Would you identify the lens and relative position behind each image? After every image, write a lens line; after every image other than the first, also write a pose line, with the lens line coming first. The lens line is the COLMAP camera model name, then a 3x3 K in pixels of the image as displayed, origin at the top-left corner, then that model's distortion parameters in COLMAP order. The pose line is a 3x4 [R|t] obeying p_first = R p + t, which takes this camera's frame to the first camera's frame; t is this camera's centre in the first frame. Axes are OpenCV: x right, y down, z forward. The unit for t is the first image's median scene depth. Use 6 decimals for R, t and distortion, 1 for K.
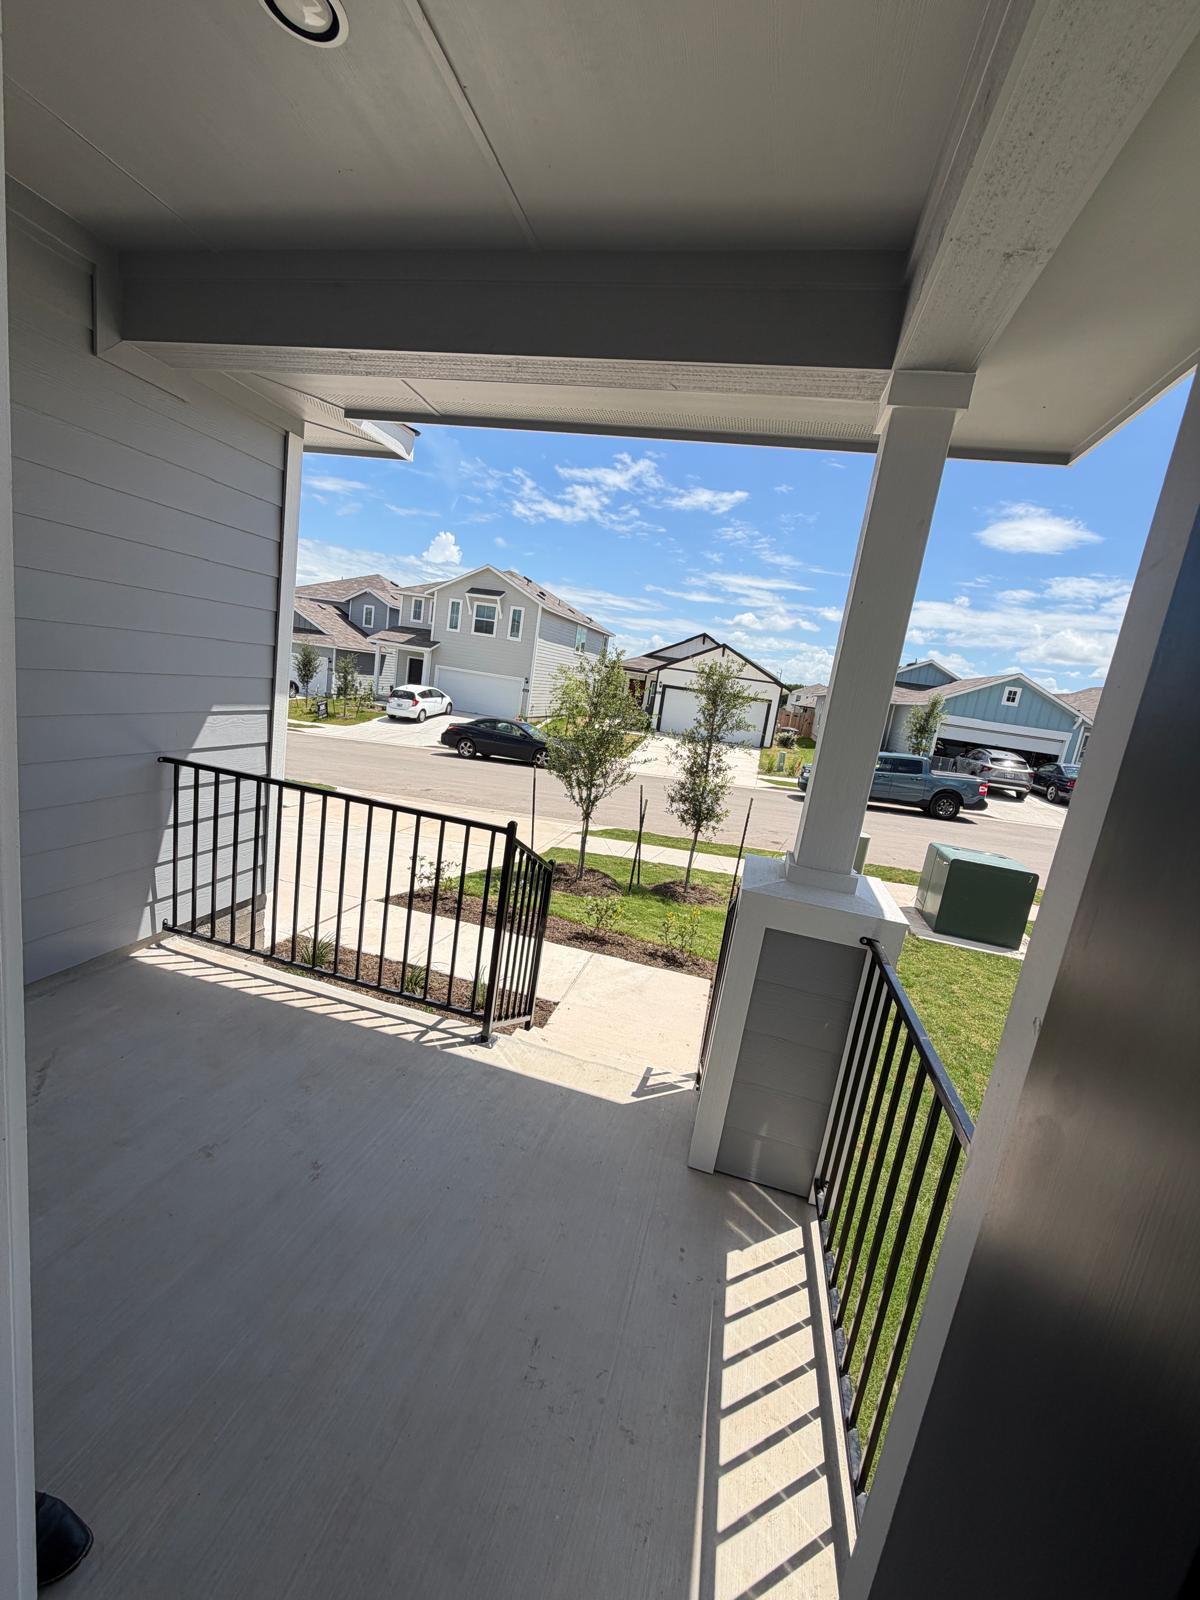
lens RADIAL K [[635.6, 0, 596.7], [0, 635.6, 798.0], [0, 0, 1]] dist [-0.003585, 0.001159]
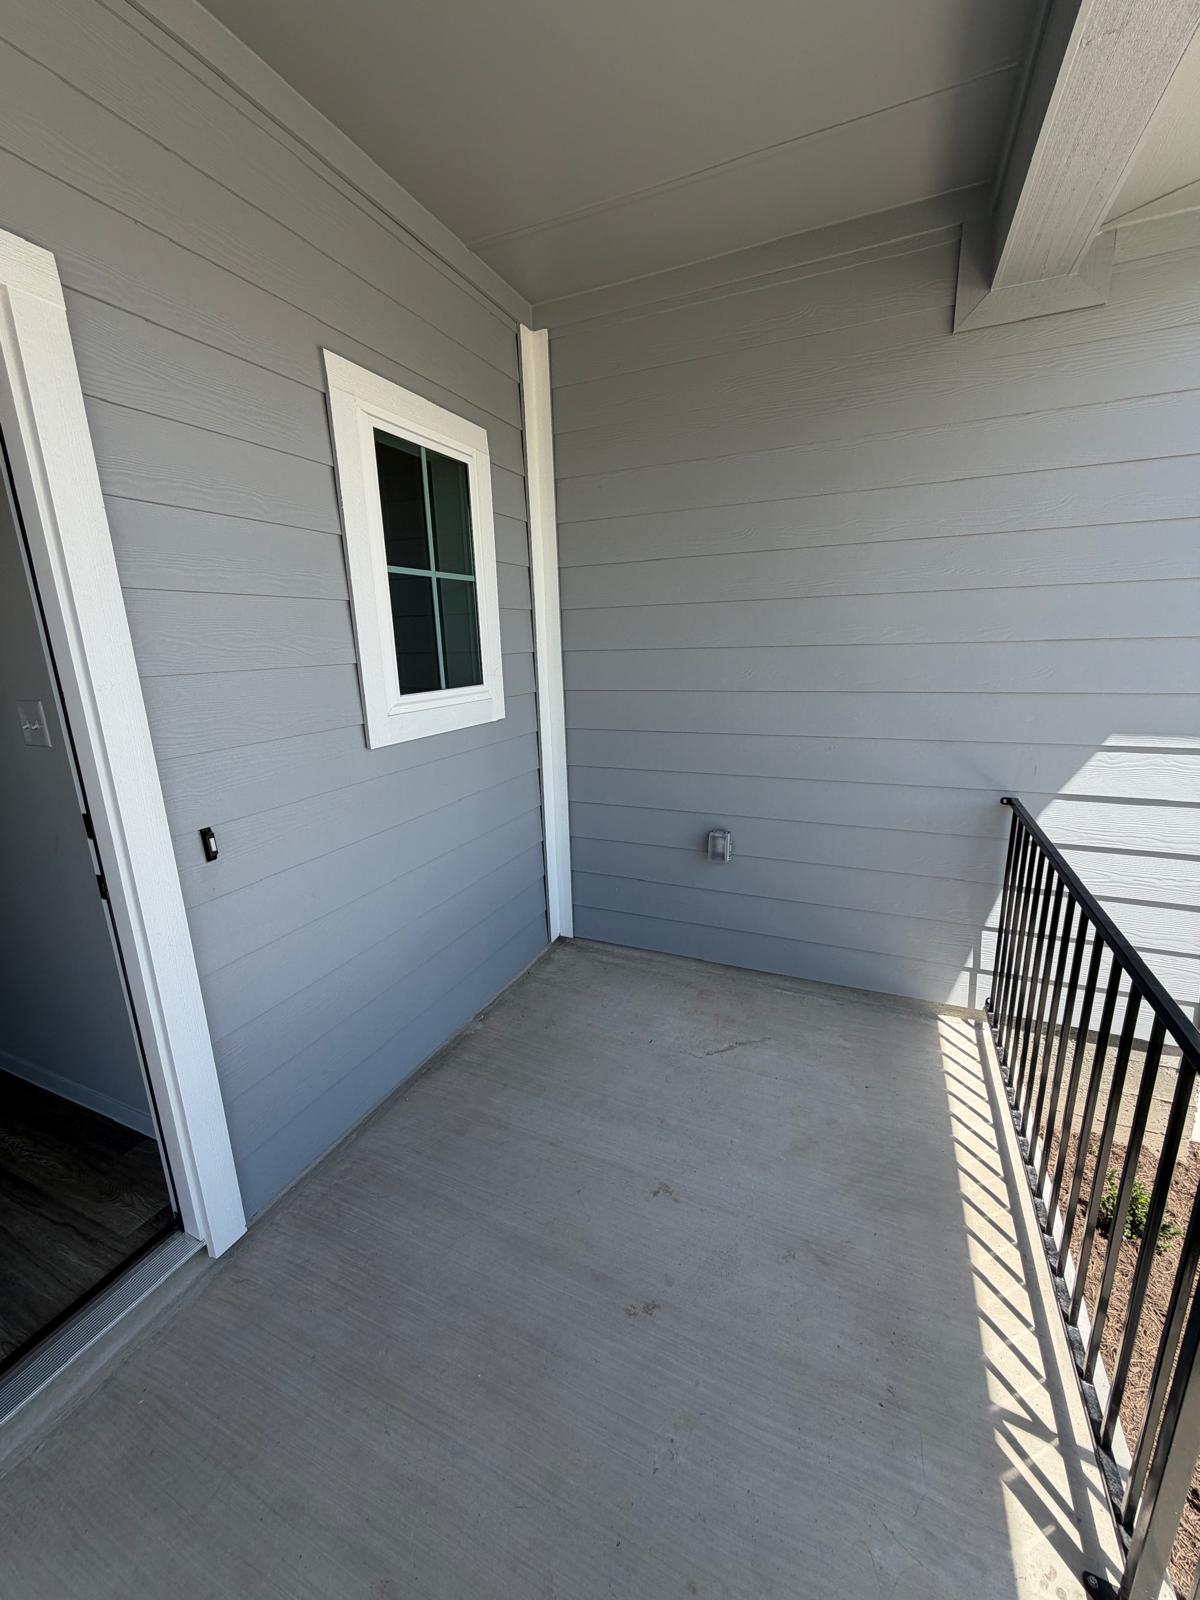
lens RADIAL K [[635.6, 0, 595.3], [0, 635.6, 798.3], [0, 0, 1]] dist [-0.003585, 0.001159]
pose [[-0.174954, 0.107561, -0.978684, 0.188478], [-0.177199, 0.974344, 0.138761, -0.087904], [0.968500, 0.197698, -0.151405, 0.655086]]
